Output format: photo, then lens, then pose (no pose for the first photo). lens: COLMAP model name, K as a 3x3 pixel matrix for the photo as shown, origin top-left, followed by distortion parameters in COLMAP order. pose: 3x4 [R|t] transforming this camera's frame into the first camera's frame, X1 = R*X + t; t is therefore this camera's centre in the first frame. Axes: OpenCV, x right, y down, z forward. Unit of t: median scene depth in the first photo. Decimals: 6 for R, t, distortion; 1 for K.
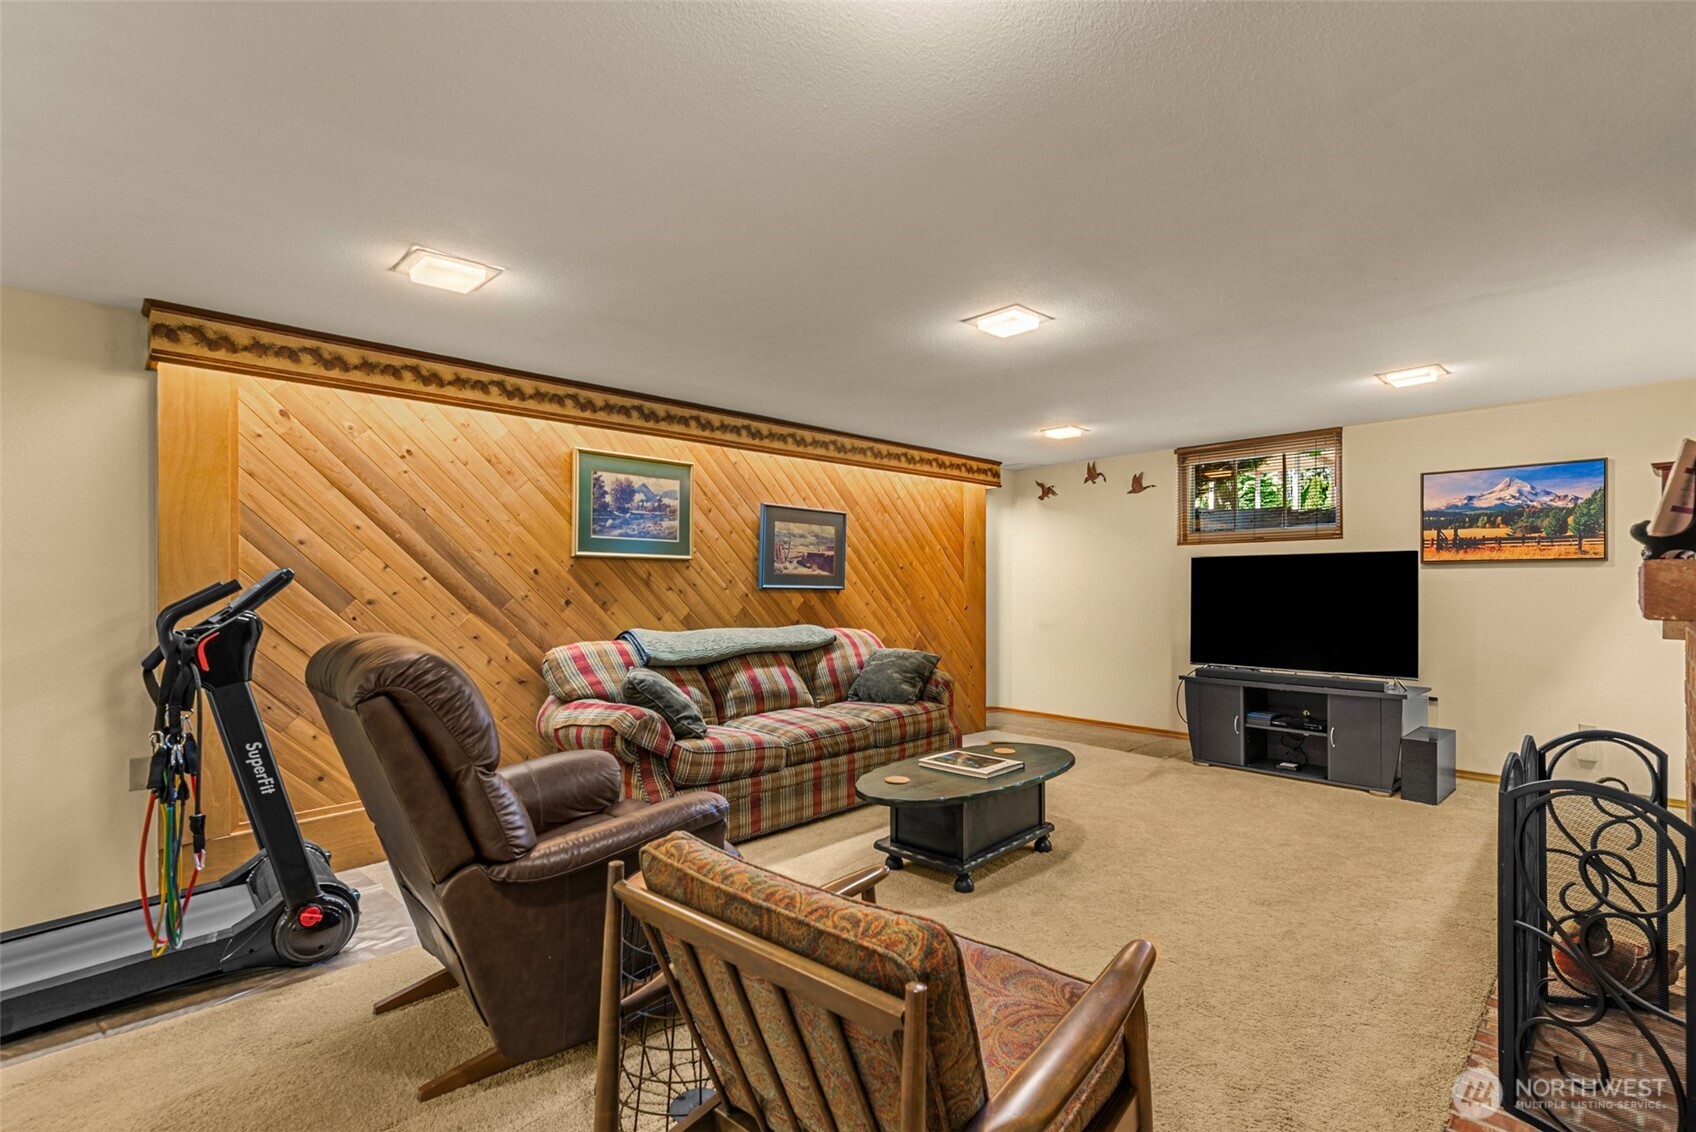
lens RADIAL K [[741.7, 0, 836.2], [0, 741.7, 592.9], [0, 0, 1]] dist [-0.005998, 0.000955]
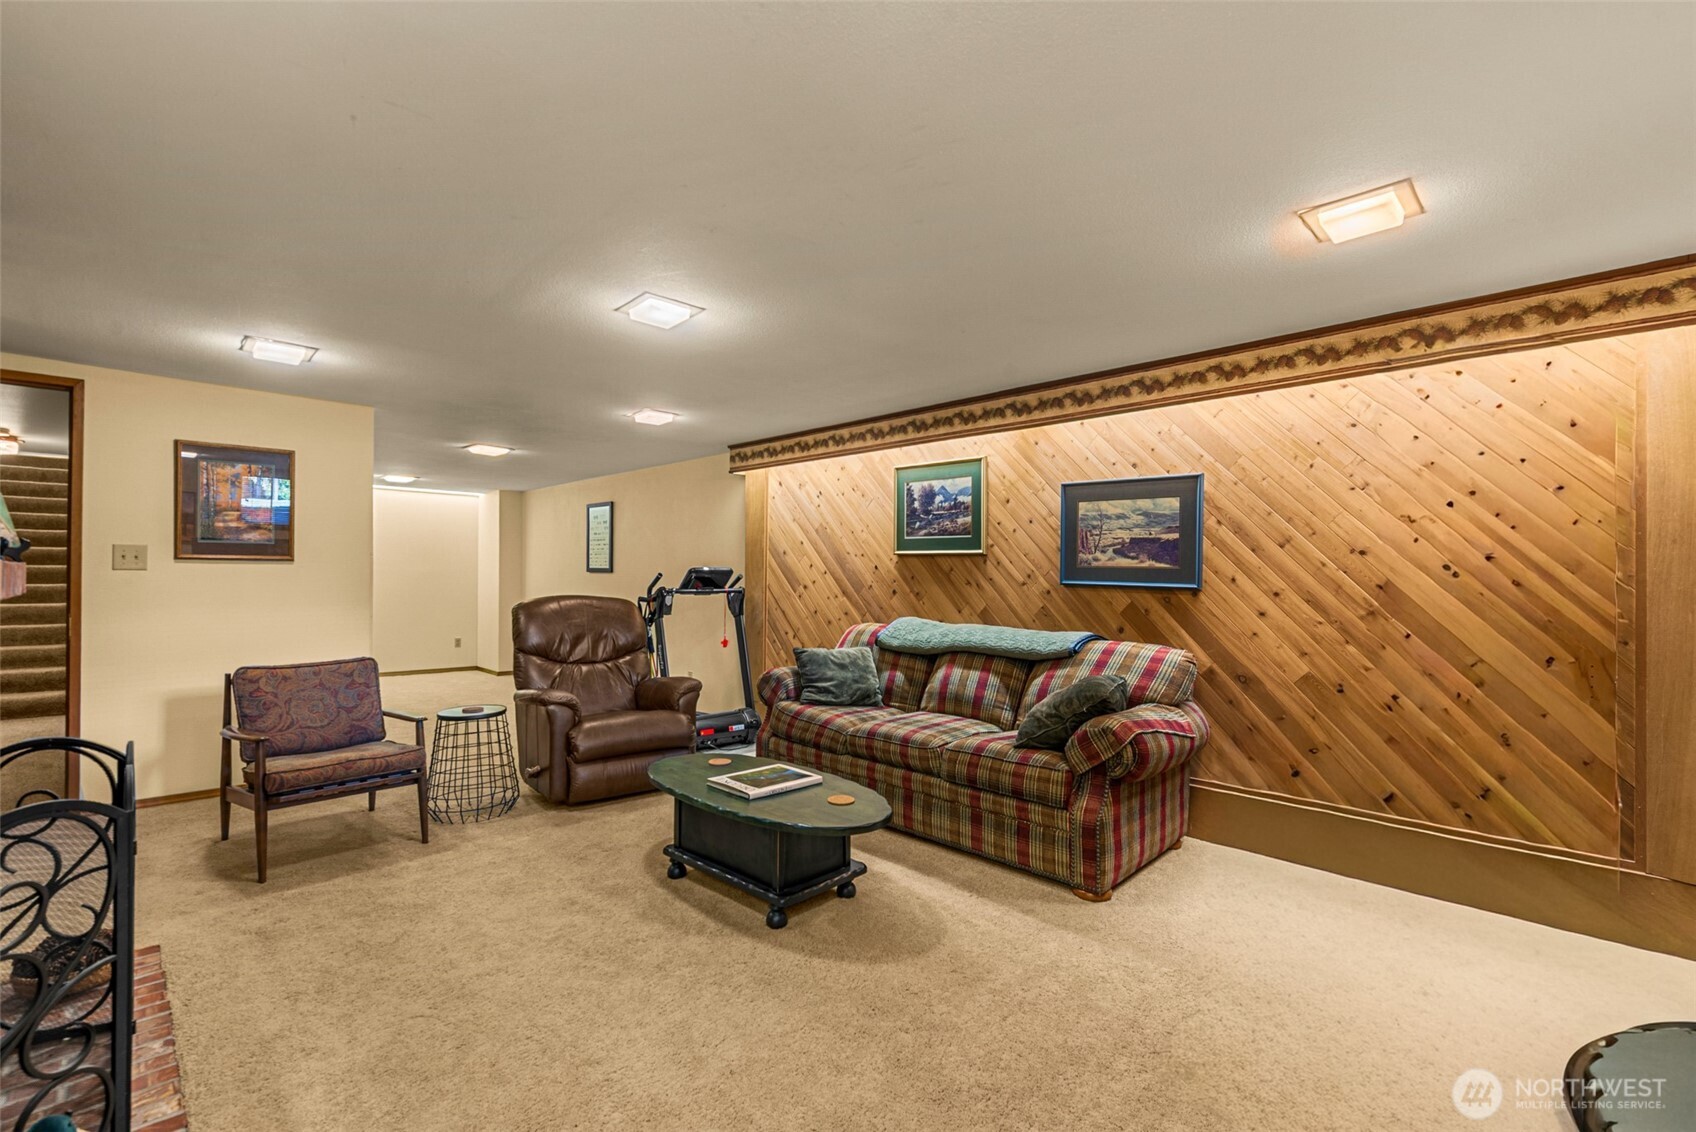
lens RADIAL K [[772.2, 0, 847.1], [0, 772.2, 571.4], [0, 0, 1]] dist [0.014547, 0.000194]
pose [[0.011663, -0.001184, -0.999931, 0.847270], [-0.019350, 0.999812, -0.001409, -0.016646], [0.999745, 0.019365, 0.011638, 0.822530]]
